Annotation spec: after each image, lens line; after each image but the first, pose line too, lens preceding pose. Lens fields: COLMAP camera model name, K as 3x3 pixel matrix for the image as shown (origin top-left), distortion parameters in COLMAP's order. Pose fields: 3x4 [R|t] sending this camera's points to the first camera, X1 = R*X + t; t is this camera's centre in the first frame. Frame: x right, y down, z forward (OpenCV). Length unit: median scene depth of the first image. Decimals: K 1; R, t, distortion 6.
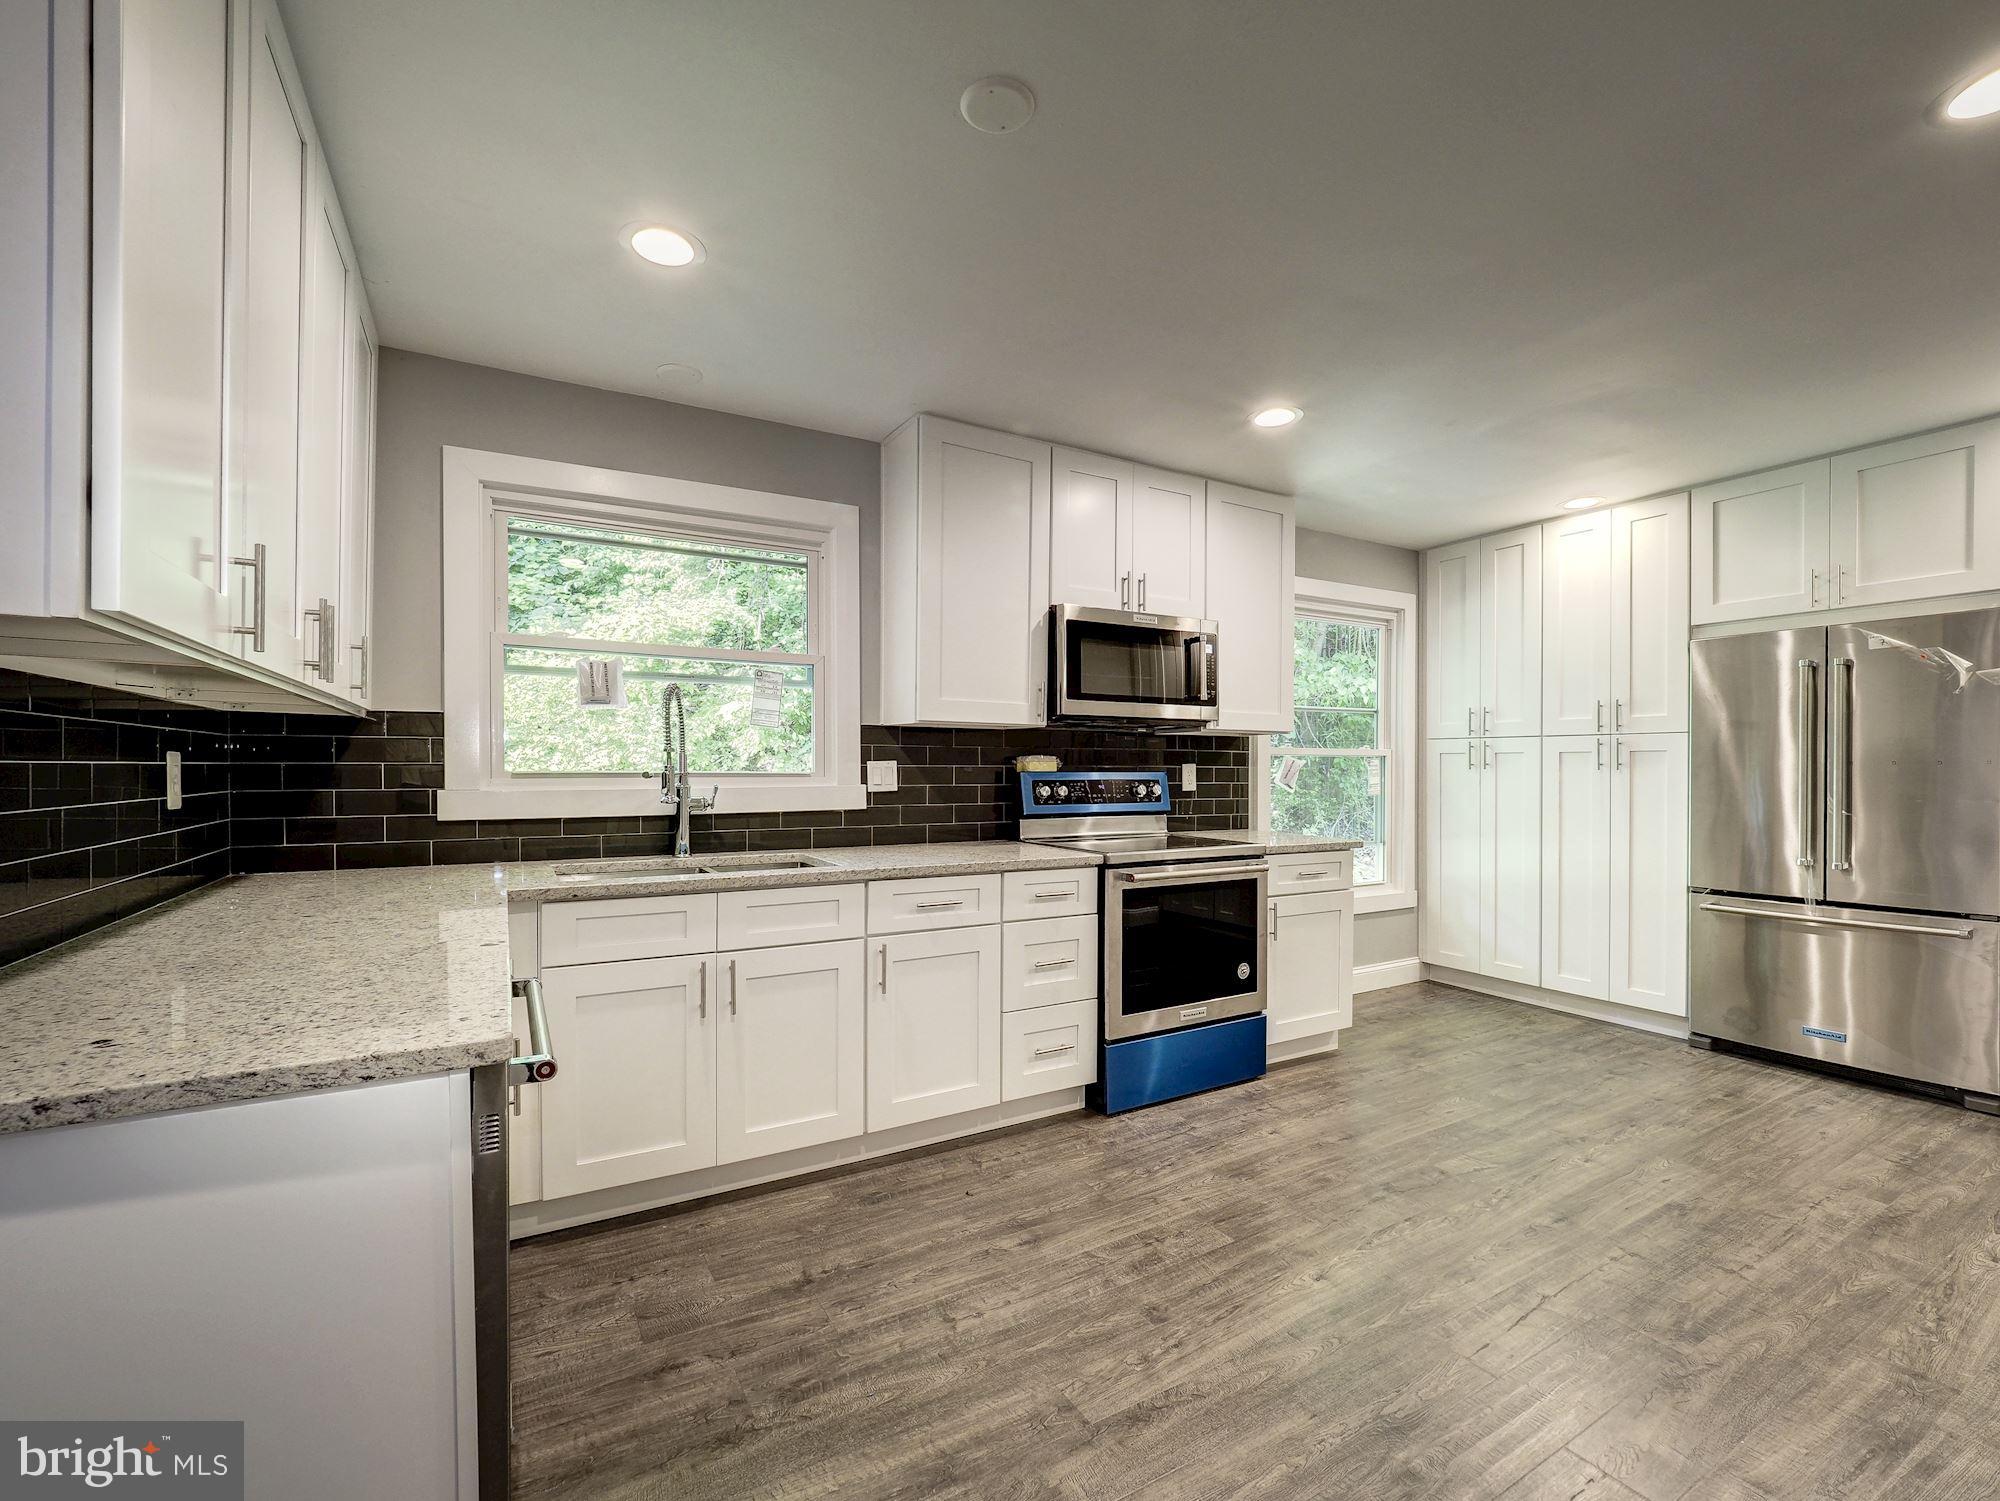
lens RADIAL K [[857.8, 0, 997.1], [0, 857.8, 771.3], [0, 0, 1]] dist [-0.004689, -0.002399]
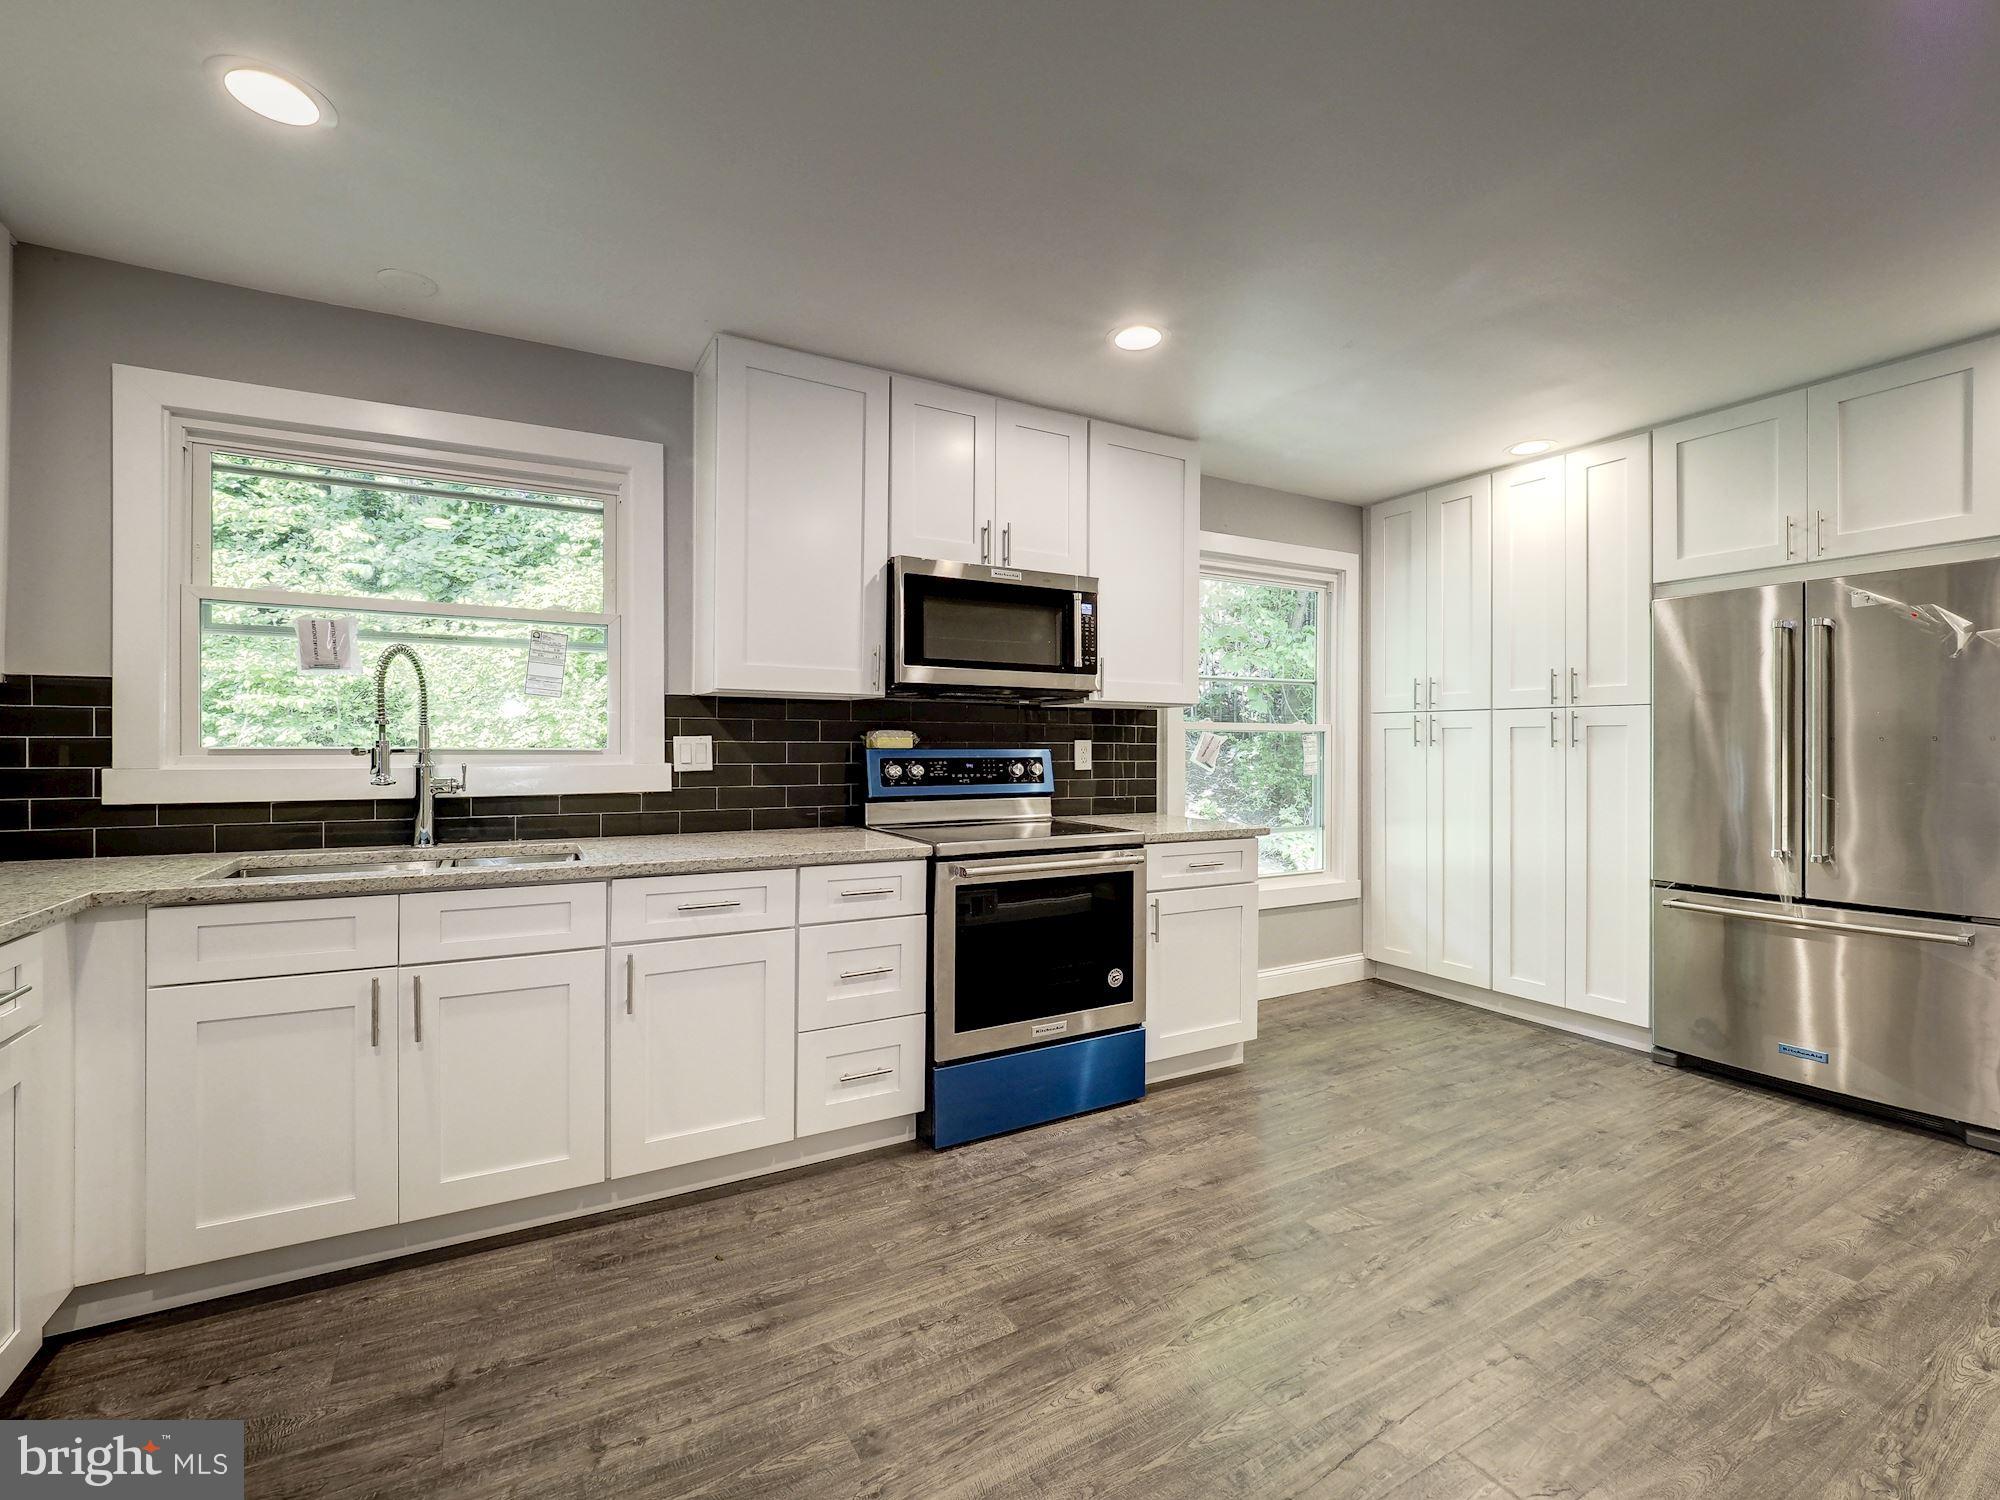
lens RADIAL K [[857.8, 0, 991.7], [0, 857.8, 743.8], [0, 0, 1]] dist [-0.004689, -0.002399]
pose [[0.999785, 0.001022, -0.020692, 0.188312], [-0.001151, 0.999980, -0.006230, 0.001163], [0.020685, 0.006253, 0.999766, 0.133425]]
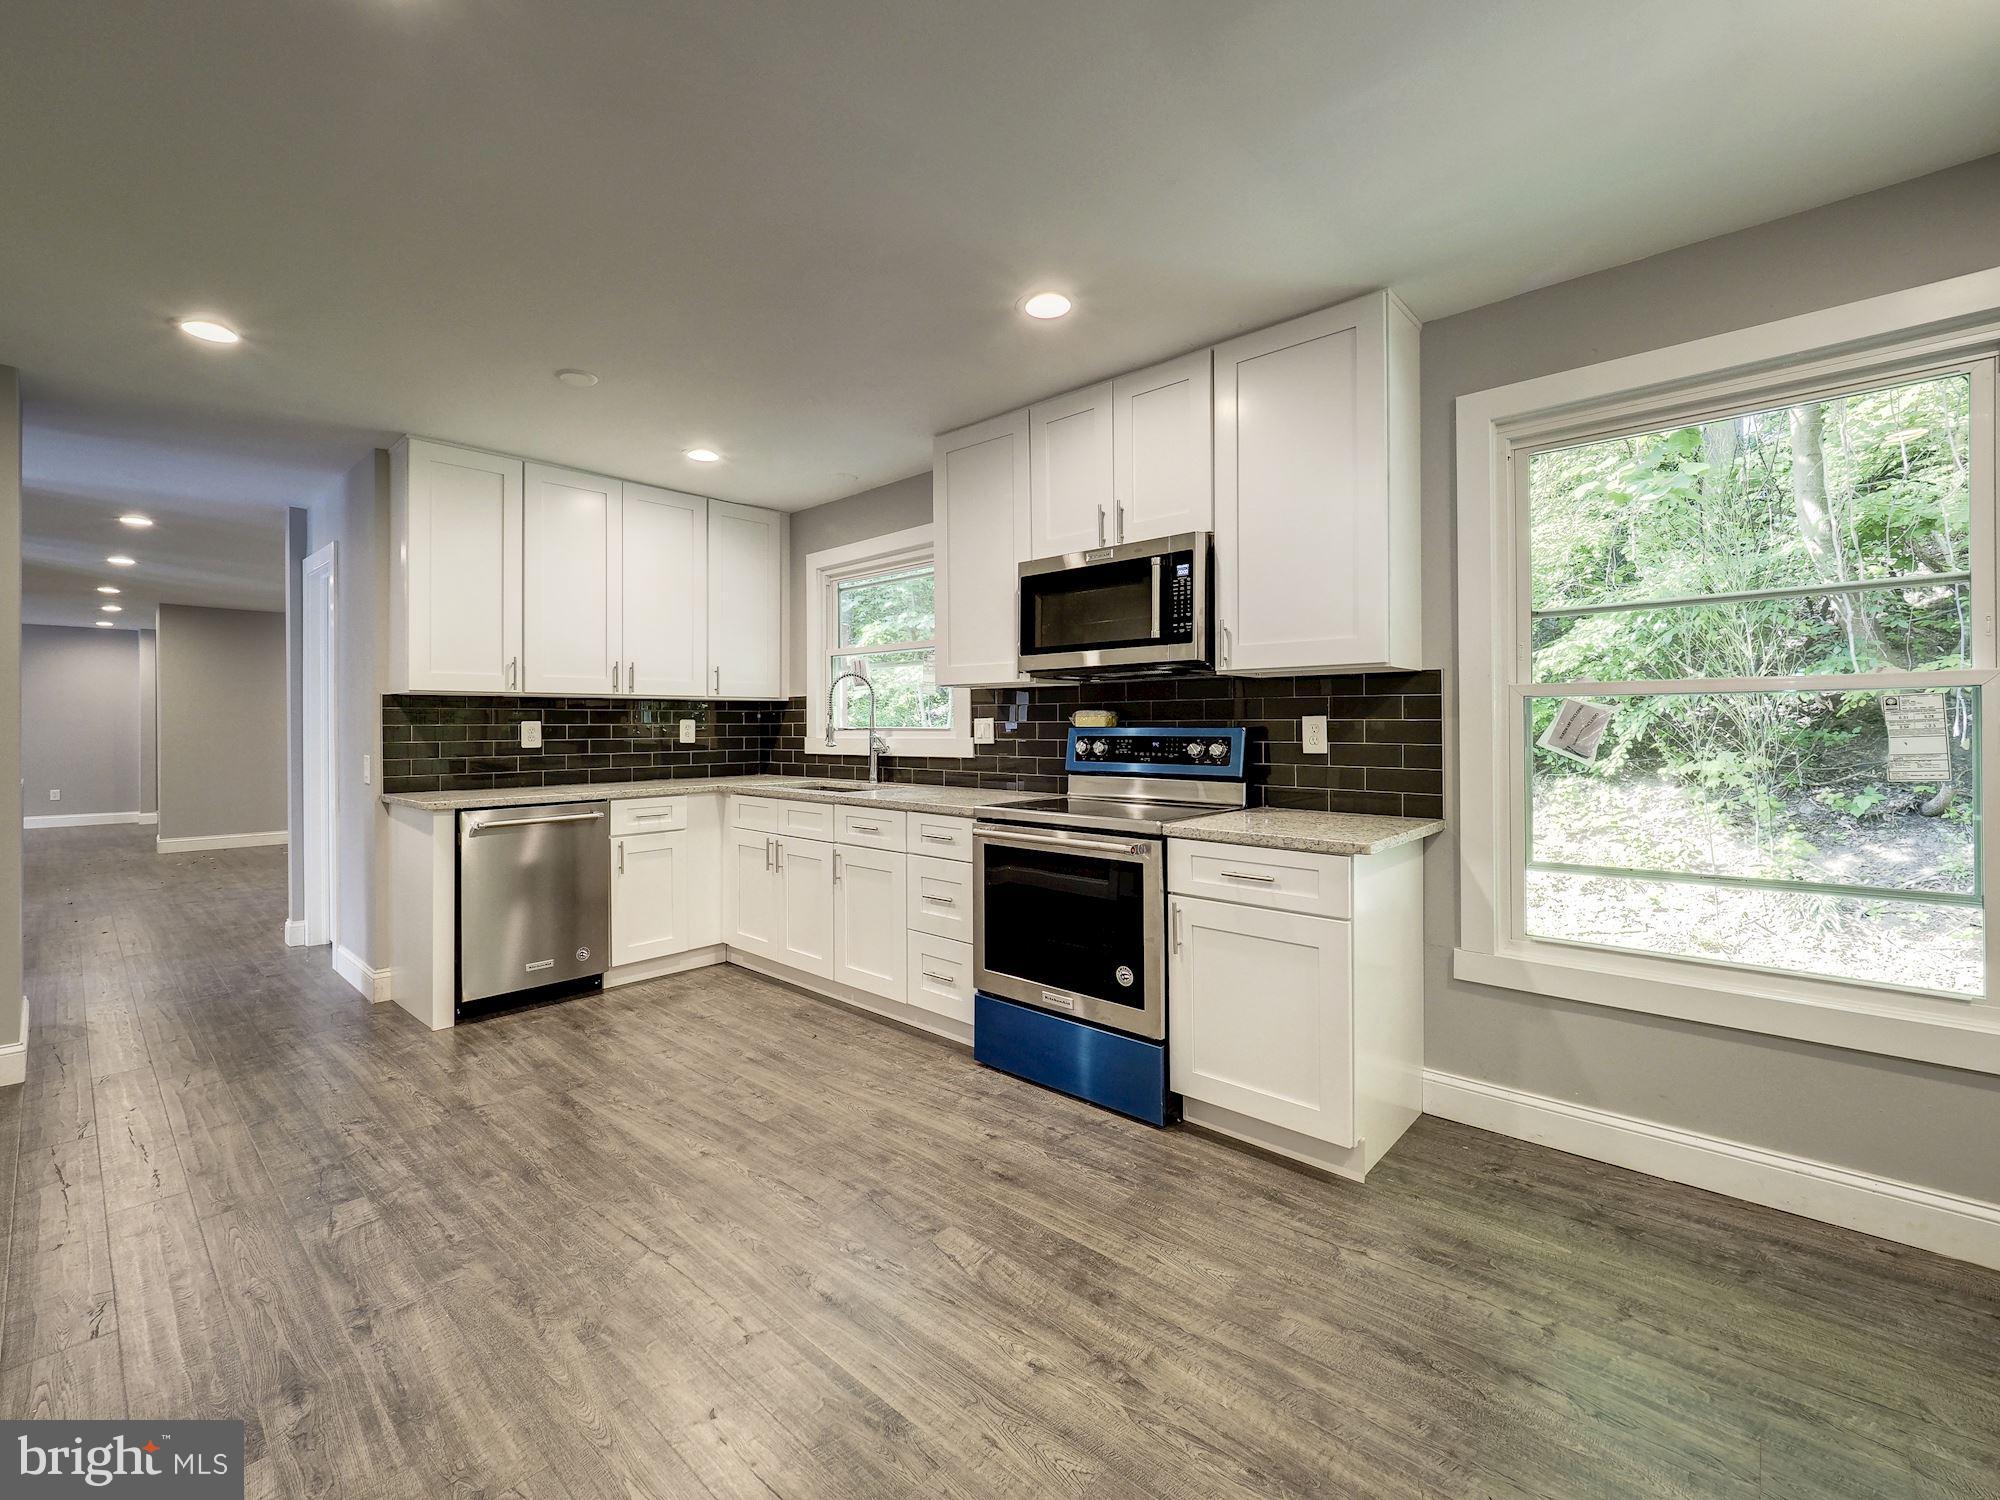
lens RADIAL K [[857.8, 0, 949.9], [0, 857.8, 722.8], [0, 0, 1]] dist [-0.004689, -0.002399]
pose [[0.284794, -0.006939, -0.958564, 1.038696], [0.001197, 0.999976, -0.006883, 0.002085], [0.958588, 0.000813, 0.284795, 0.634383]]
